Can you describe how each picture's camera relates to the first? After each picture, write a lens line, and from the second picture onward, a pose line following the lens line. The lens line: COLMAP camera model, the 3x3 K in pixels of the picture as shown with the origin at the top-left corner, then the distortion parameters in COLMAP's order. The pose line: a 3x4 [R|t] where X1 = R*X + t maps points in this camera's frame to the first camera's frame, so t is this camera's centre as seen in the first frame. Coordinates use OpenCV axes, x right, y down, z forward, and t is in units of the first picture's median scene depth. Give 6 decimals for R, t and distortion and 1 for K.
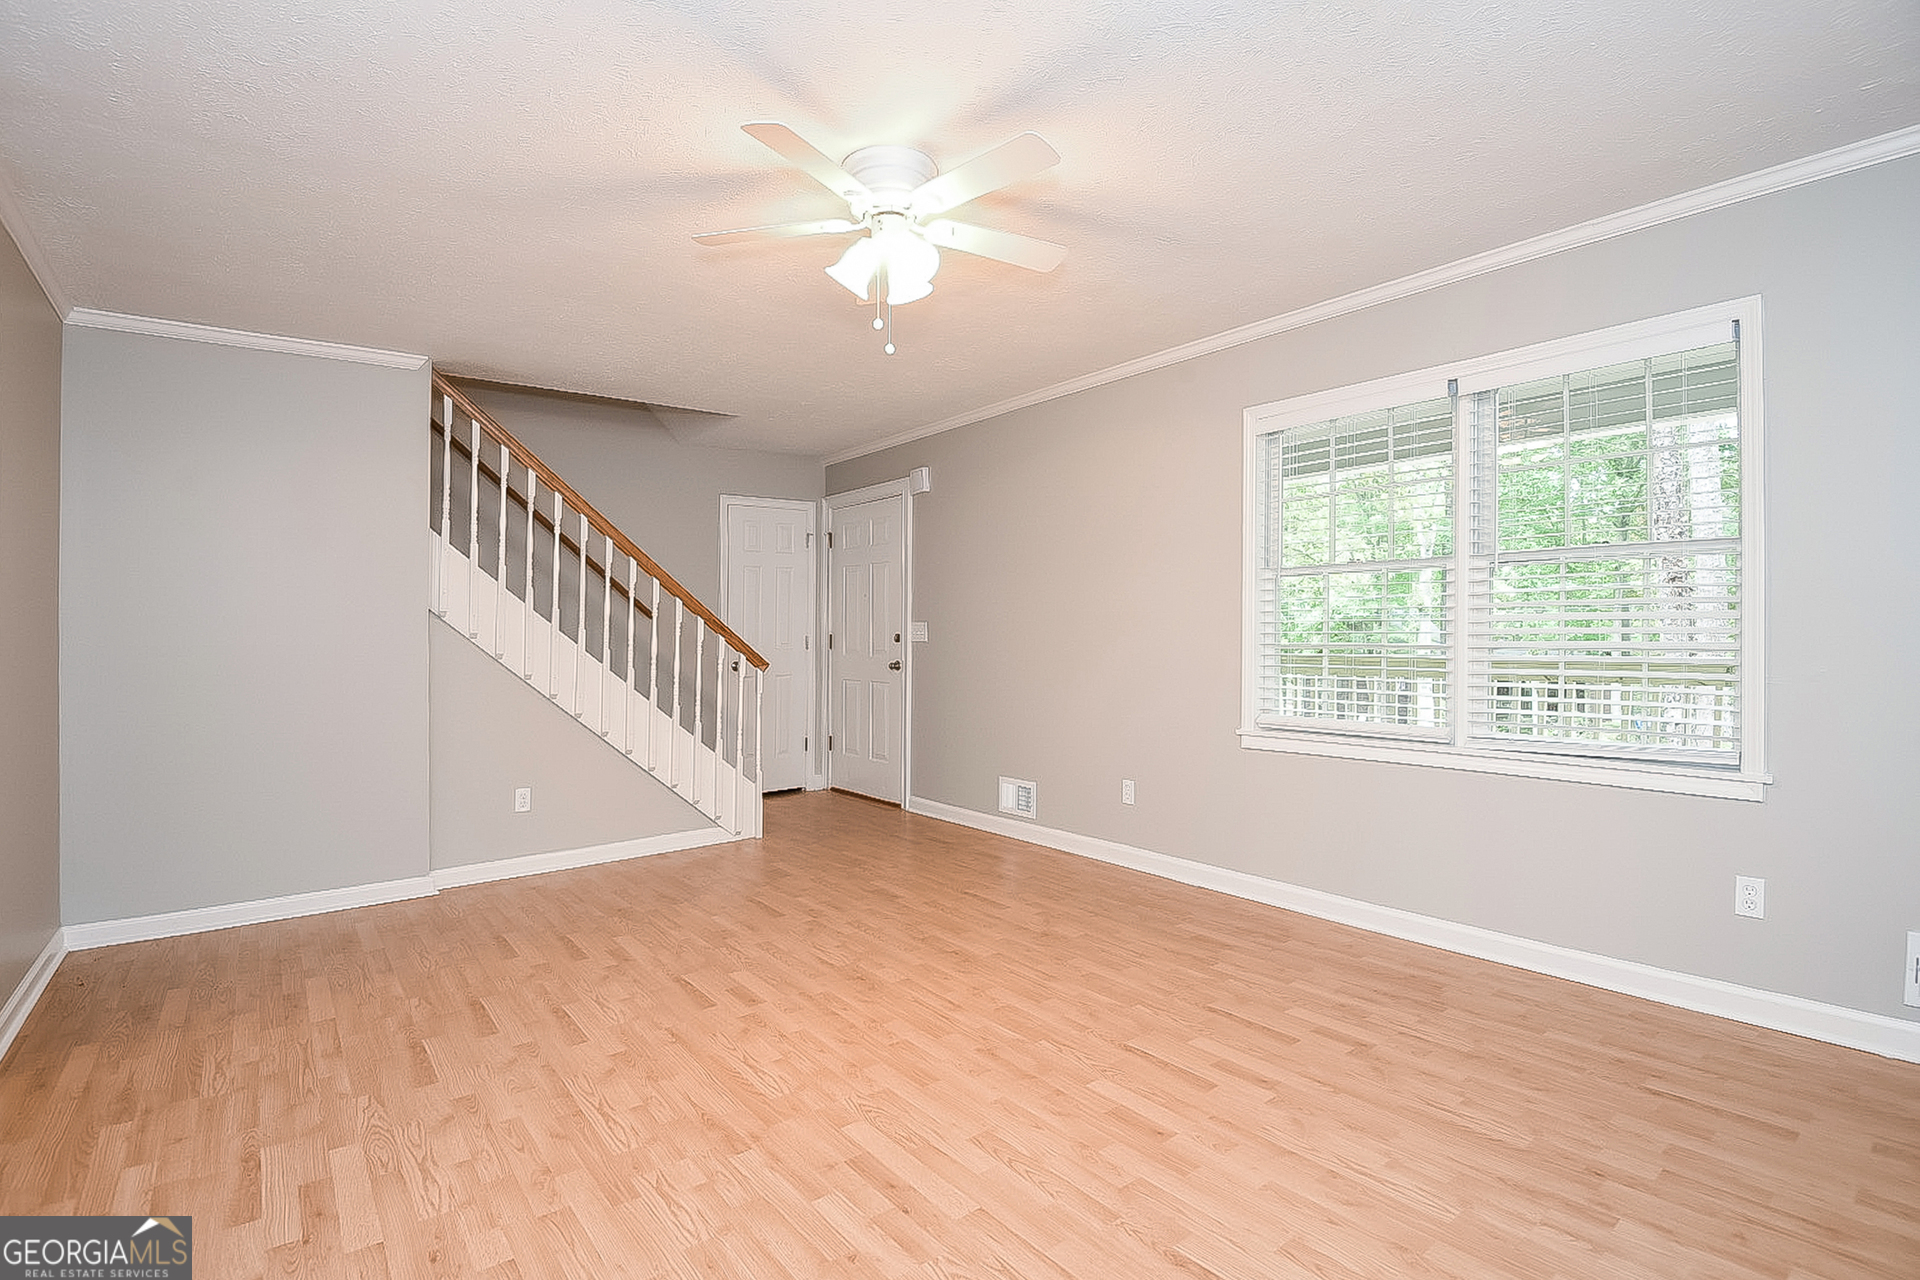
lens RADIAL K [[872.5, 0, 965.4], [0, 872.5, 623.2], [0, 0, 1]] dist [-0.014077, -0.014621]
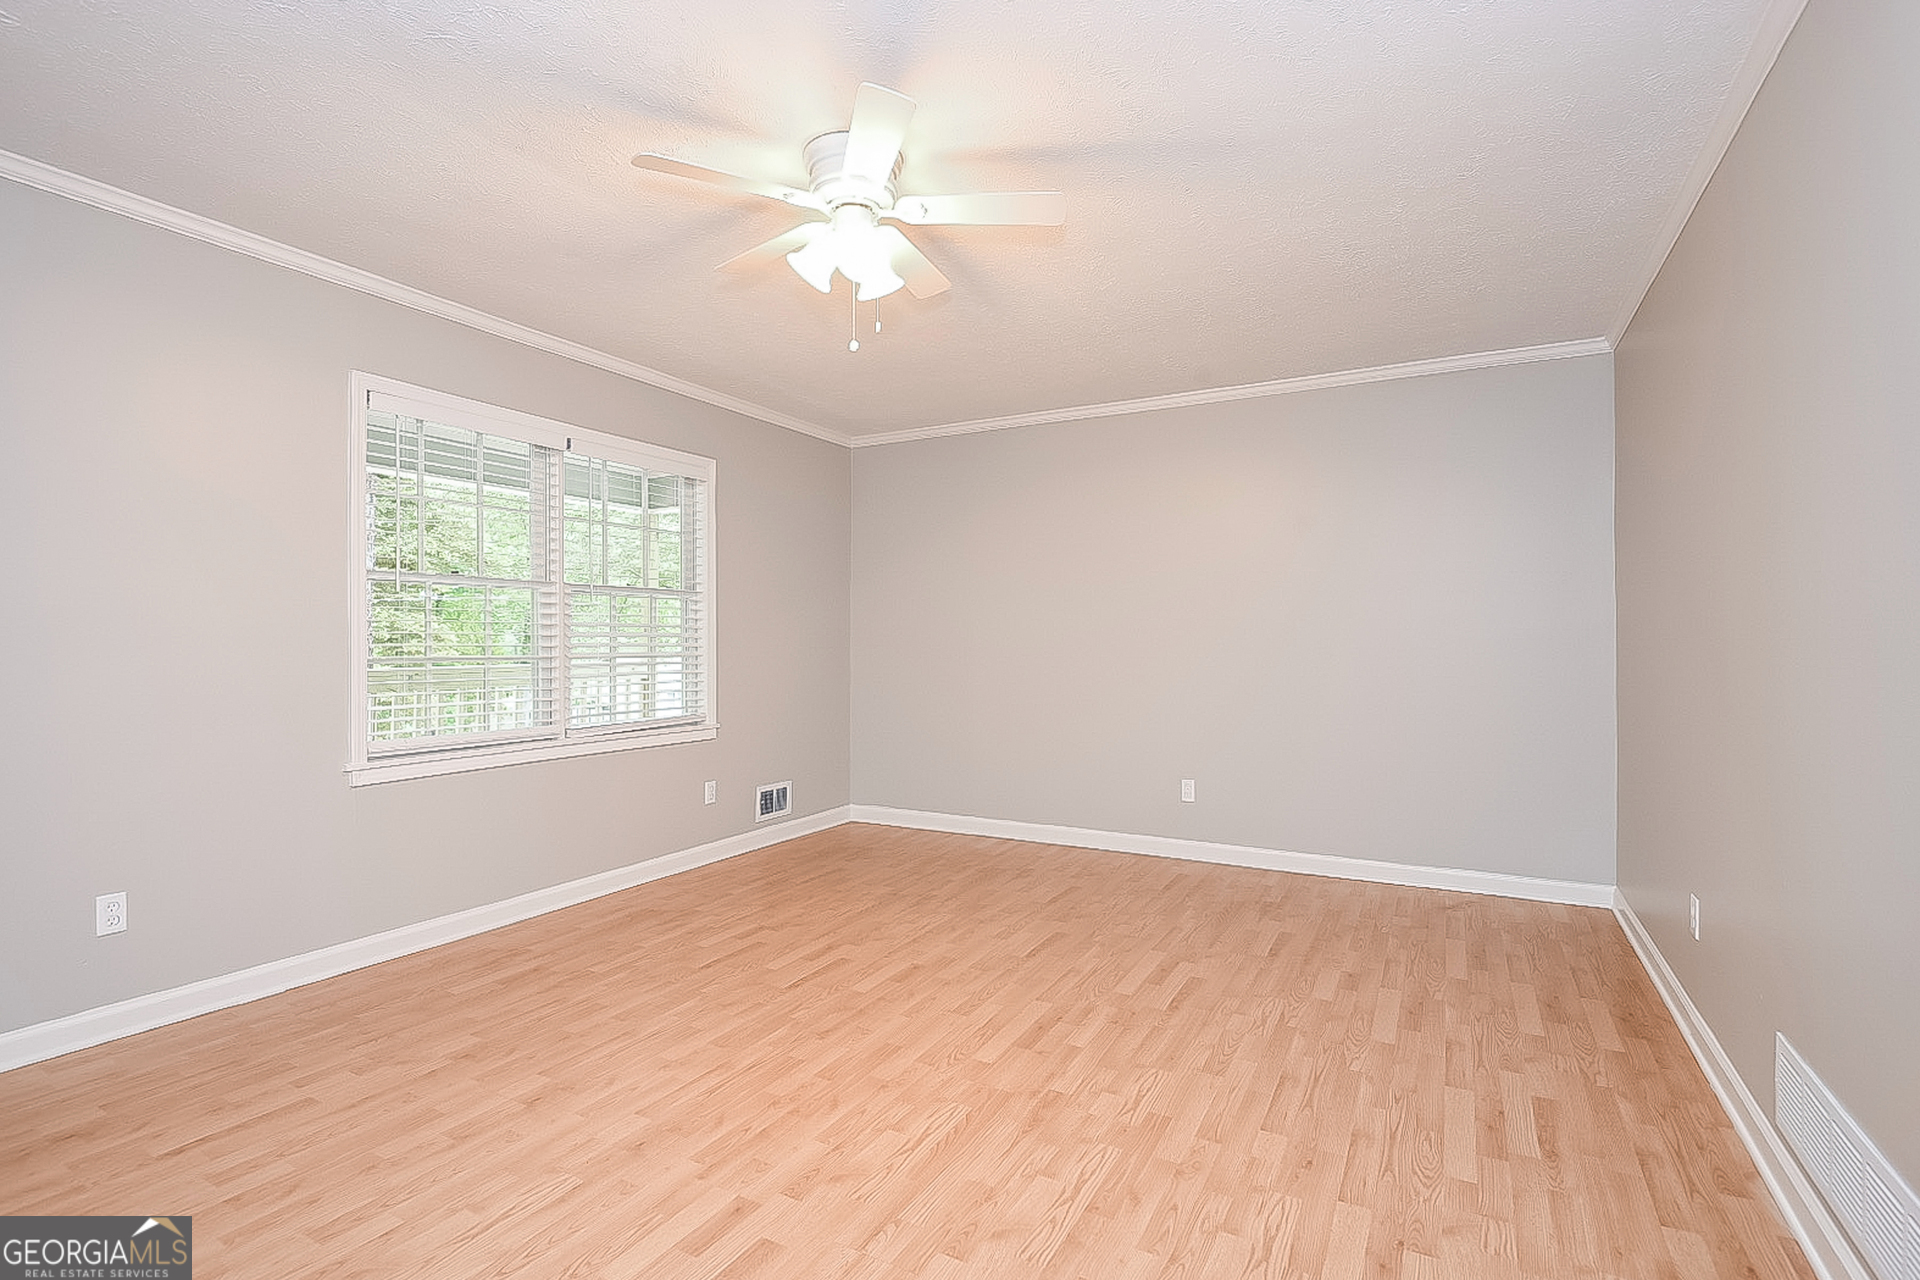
lens RADIAL K [[853.2, 0, 952.6], [0, 853.2, 649.2], [0, 0, 1]] dist [0.043402, -0.038517]
pose [[-0.349935, 0.000794, 0.936774, -0.963185], [-0.008966, 0.999951, -0.004196, 0.020151], [-0.936731, -0.009868, -0.349911, 1.152757]]
